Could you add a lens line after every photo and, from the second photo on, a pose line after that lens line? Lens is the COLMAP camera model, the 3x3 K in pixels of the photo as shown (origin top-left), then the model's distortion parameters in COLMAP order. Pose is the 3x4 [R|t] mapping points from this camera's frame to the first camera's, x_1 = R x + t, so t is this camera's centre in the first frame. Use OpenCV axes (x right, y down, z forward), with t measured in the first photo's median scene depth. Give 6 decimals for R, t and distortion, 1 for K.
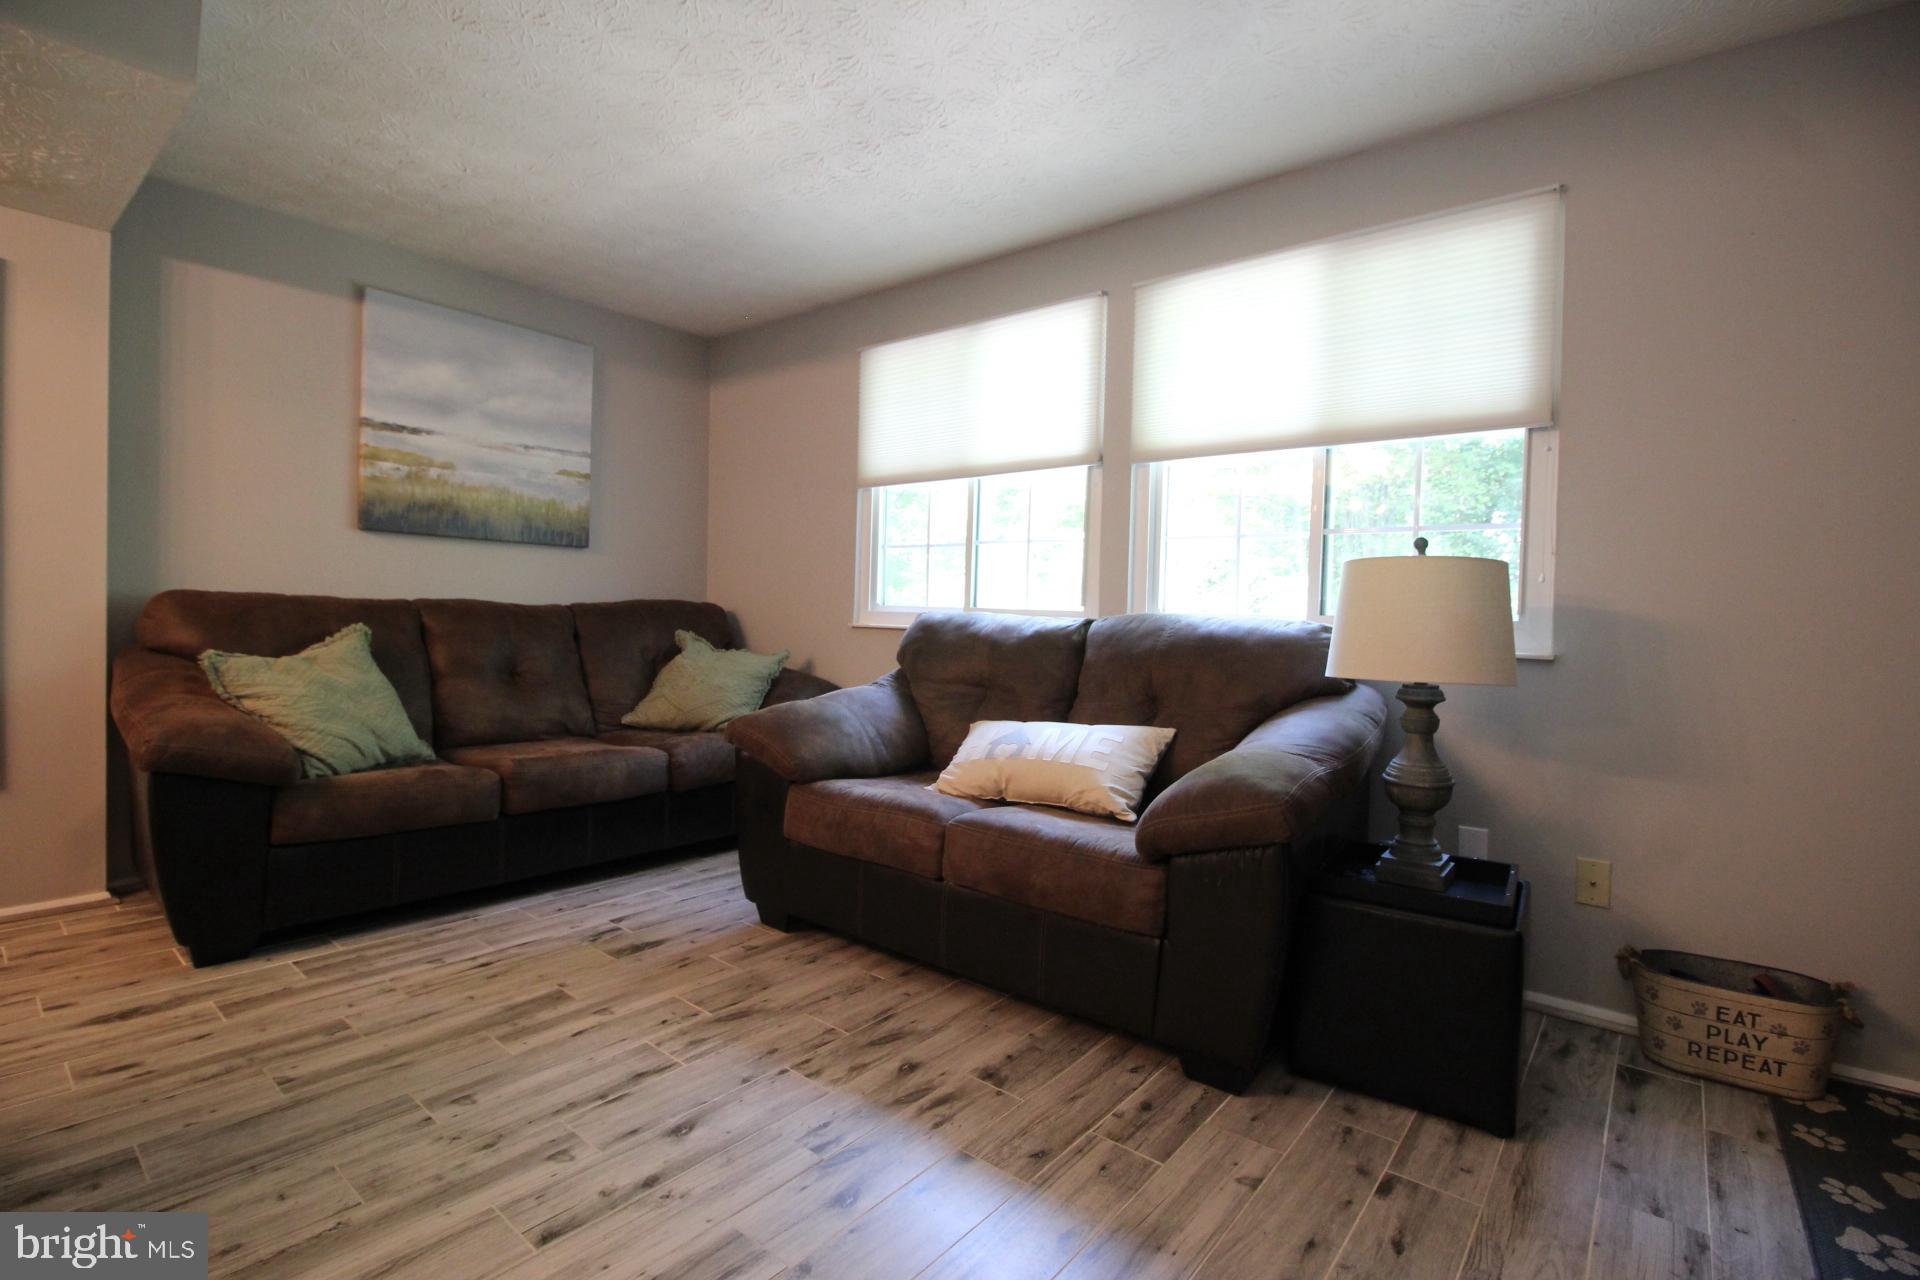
lens RADIAL K [[889.3, 0, 950.1], [0, 889.3, 631.1], [0, 0, 1]] dist [-0.001814, -0.012379]
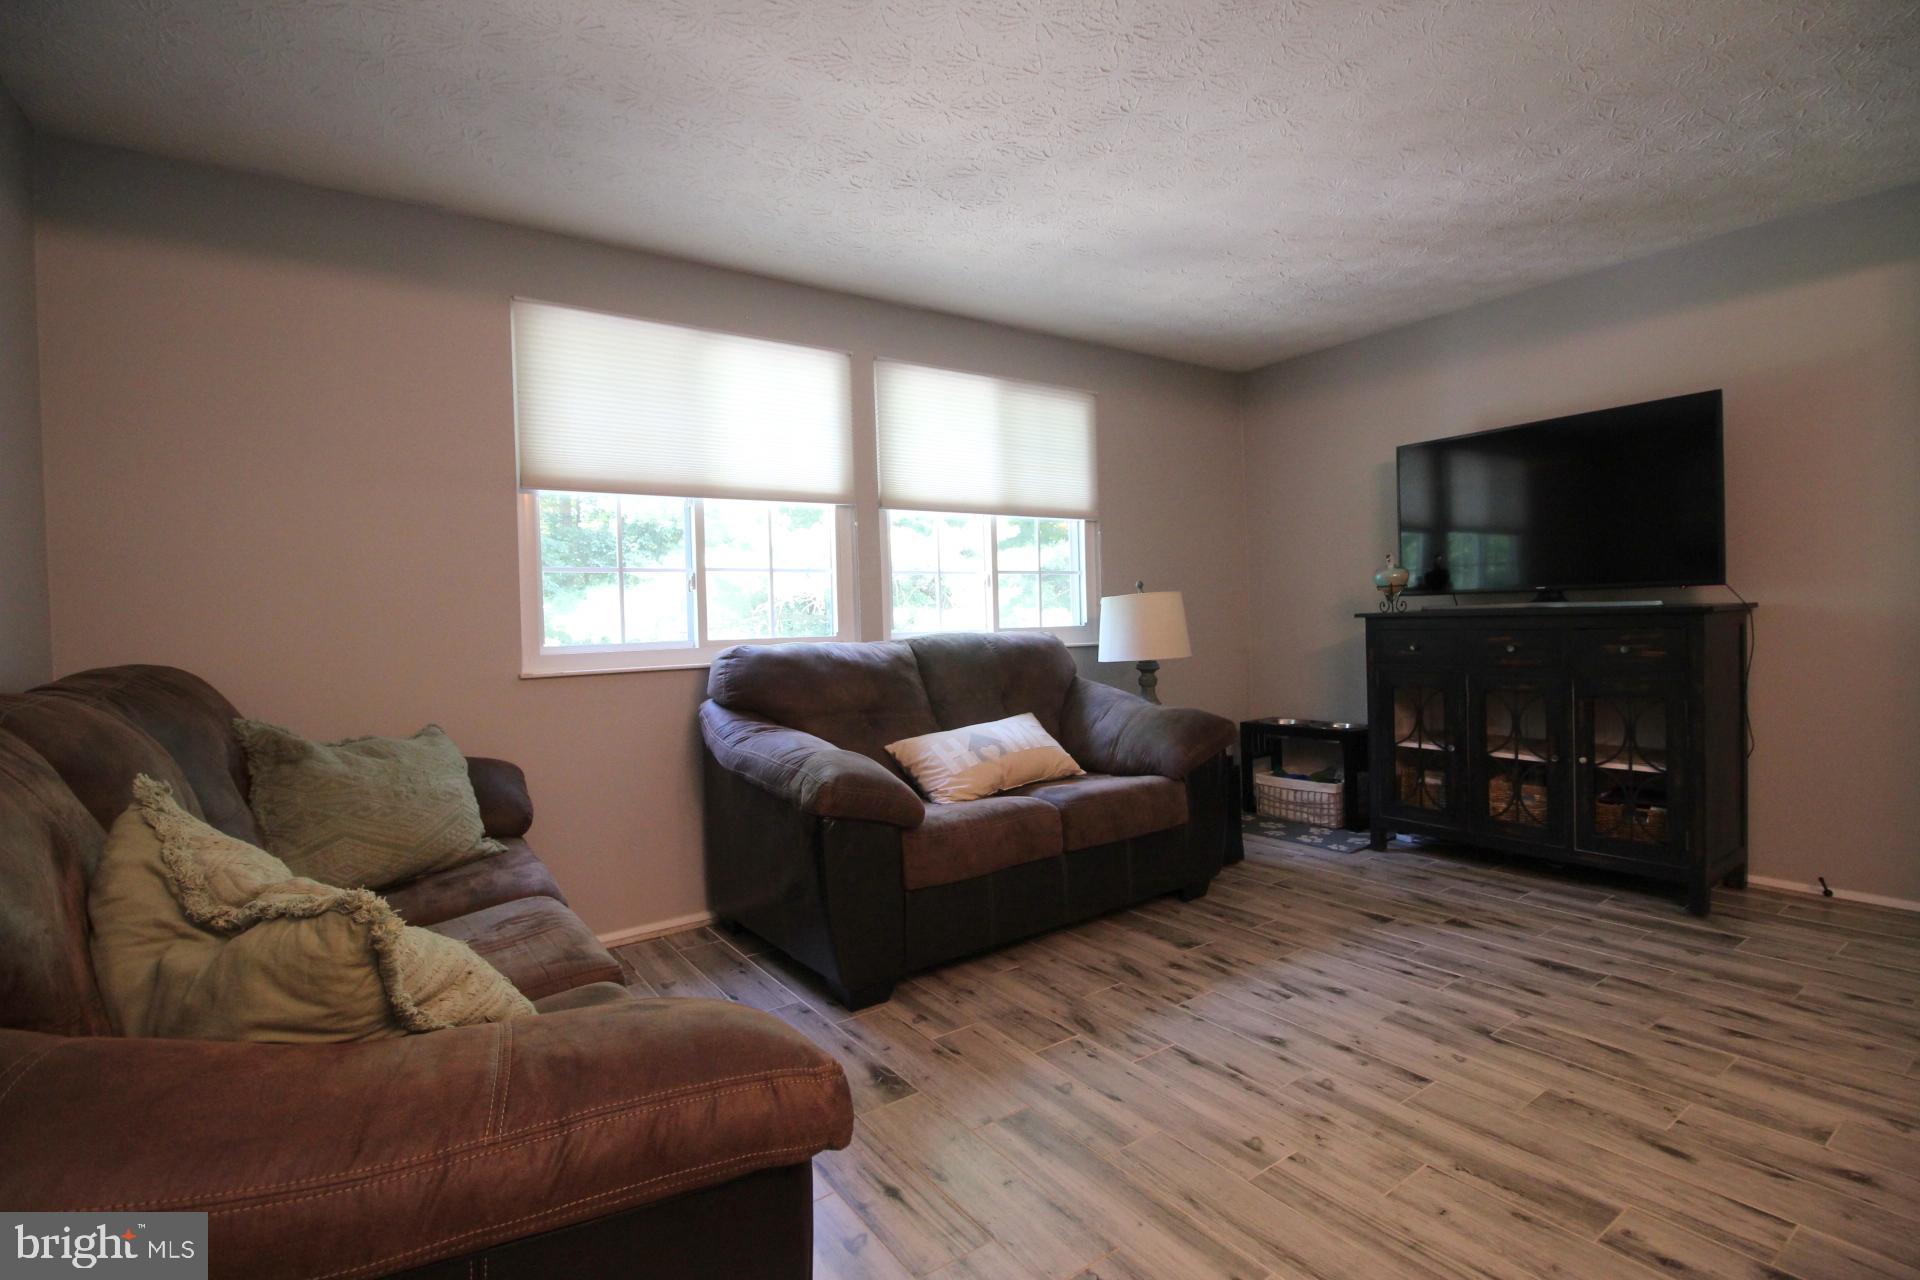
lens RADIAL K [[889.3, 0, 950.1], [0, 889.3, 631.1], [0, 0, 1]] dist [-0.001814, -0.012379]
pose [[0.266607, -0.044765, 0.962765, -1.347582], [0.065282, 0.997465, 0.028300, -0.079620], [-0.961592, 0.055306, 0.268853, 0.882974]]
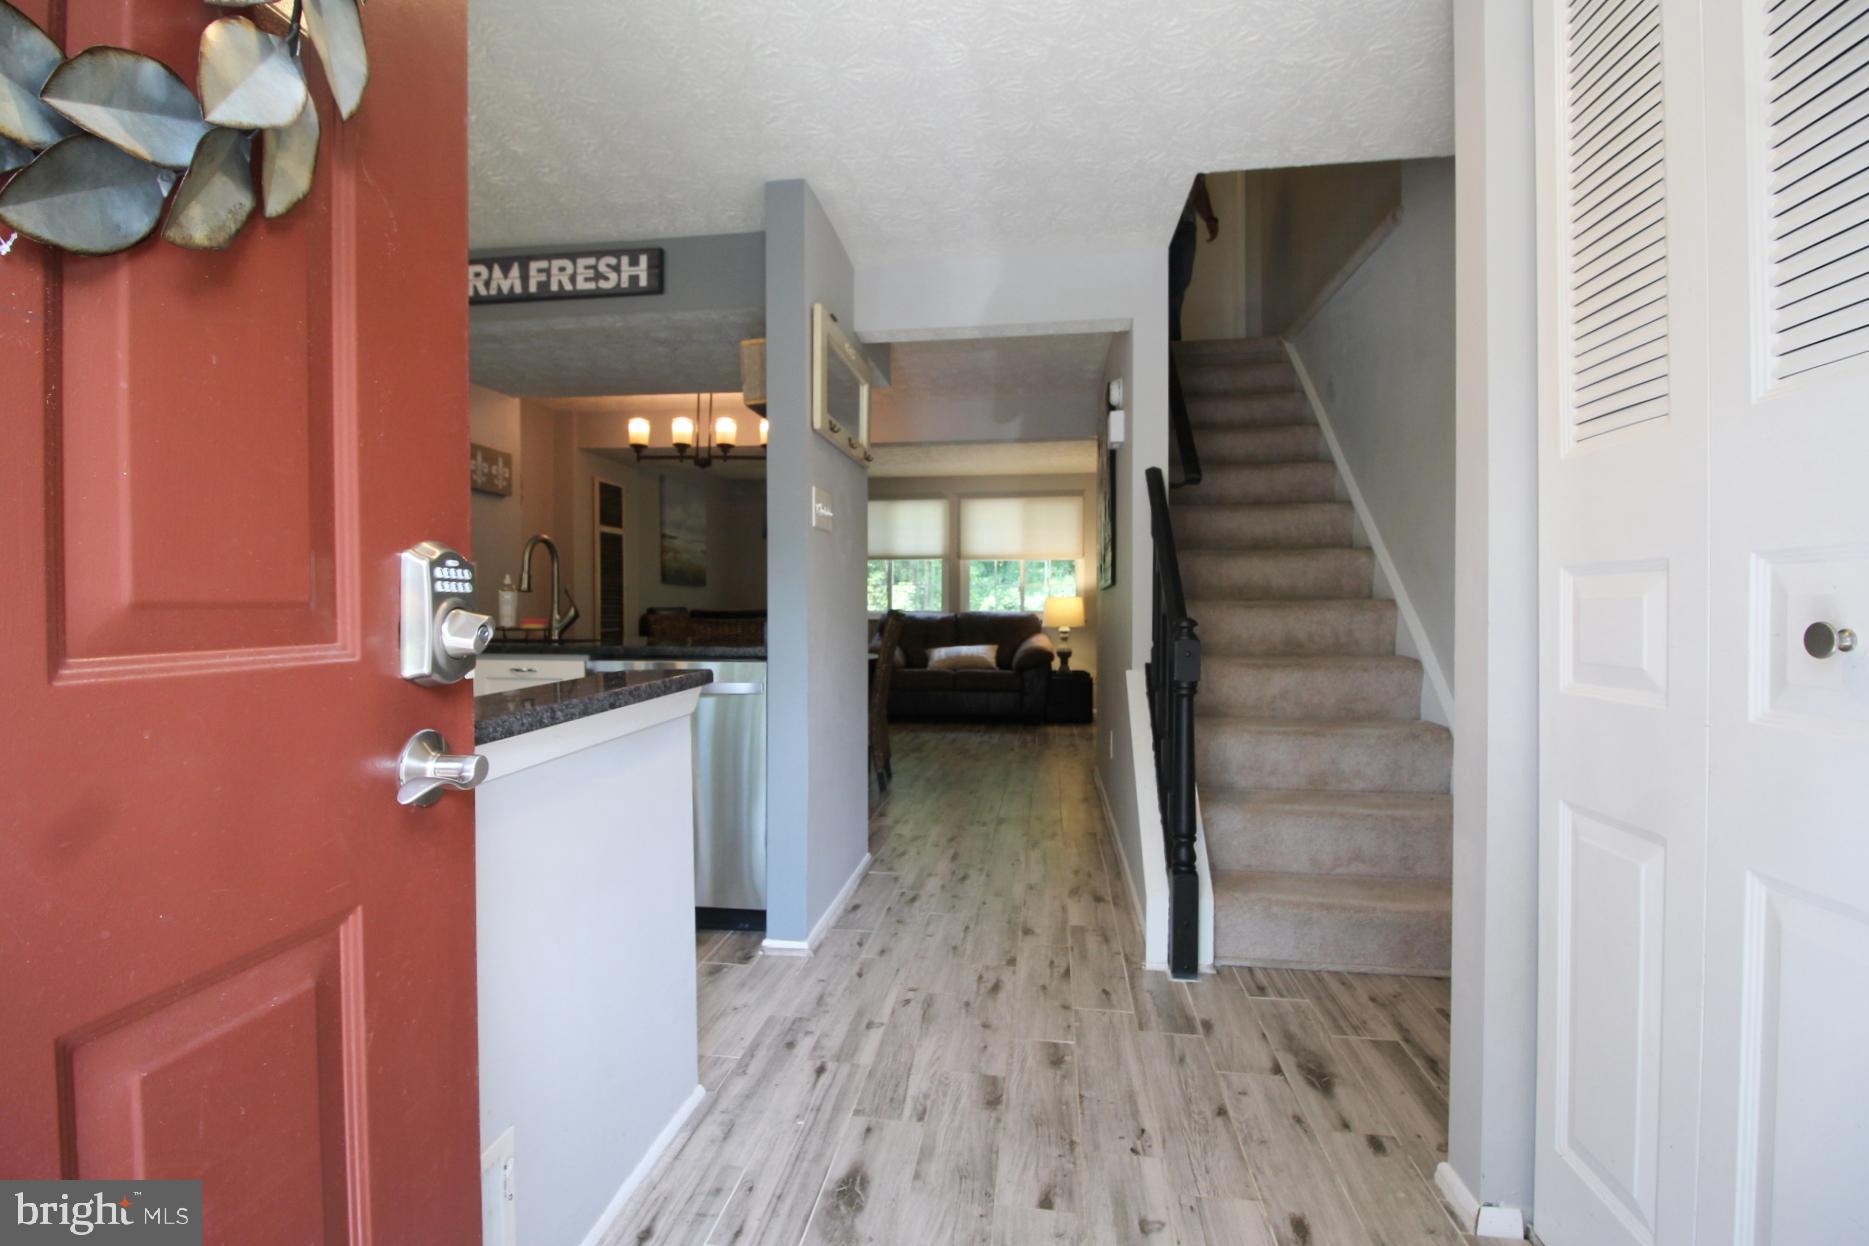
lens RADIAL K [[865.7, 0, 924.9], [0, 865.7, 614.3], [0, 0, 1]] dist [-0.001814, -0.012379]
pose [[0.851733, -0.031913, 0.523004, -2.099976], [0.035648, 0.999360, 0.002925, -0.025856], [-0.522762, 0.016153, 0.852325, -2.081830]]
